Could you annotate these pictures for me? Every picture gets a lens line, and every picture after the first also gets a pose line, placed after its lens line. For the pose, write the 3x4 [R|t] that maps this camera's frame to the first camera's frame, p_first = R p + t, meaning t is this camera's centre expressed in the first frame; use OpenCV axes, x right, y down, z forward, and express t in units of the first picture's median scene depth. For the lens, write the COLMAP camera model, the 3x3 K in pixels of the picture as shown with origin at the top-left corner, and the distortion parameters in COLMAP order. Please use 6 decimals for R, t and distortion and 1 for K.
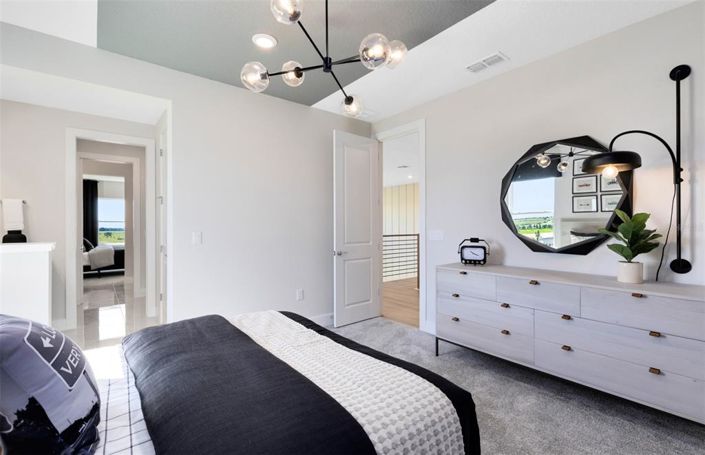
lens RADIAL K [[319.5, 0, 356.6], [0, 319.5, 227.1], [0, 0, 1]] dist [0.009006, 0.000845]
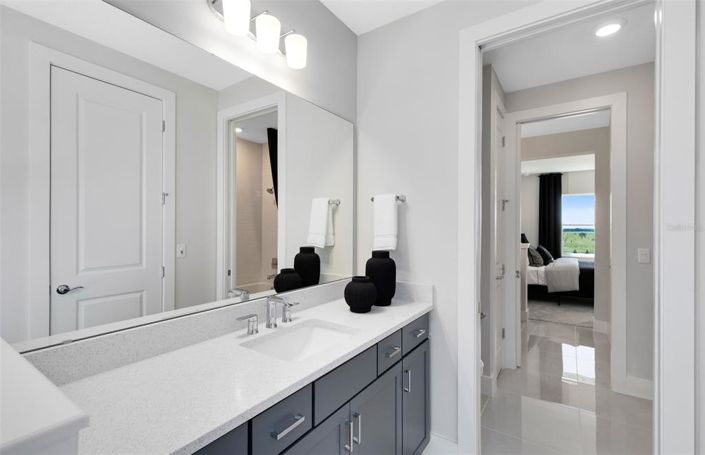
lens RADIAL K [[319.5, 0, 355.0], [0, 319.5, 228.0], [0, 0, 1]] dist [0.009006, 0.000845]
pose [[0.291630, 0.005082, -0.956518, -0.231986], [-0.004334, 0.999983, 0.003991, -0.012523], [0.956521, 0.002981, 0.291647, 0.331739]]
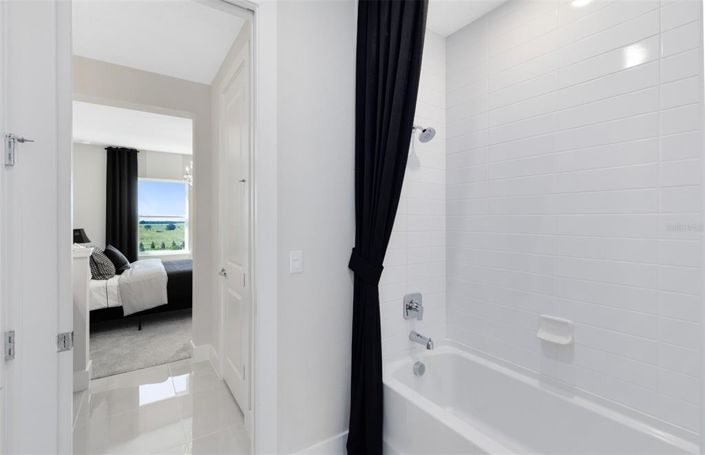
lens RADIAL K [[319.5, 0, 351.8], [0, 319.5, 217.9], [0, 0, 1]] dist [0.009006, 0.000845]
pose [[0.995792, -0.004880, -0.091515, -0.389156], [0.004508, 0.999981, -0.004263, -0.012141], [0.091534, 0.003833, 0.995795, 0.487837]]
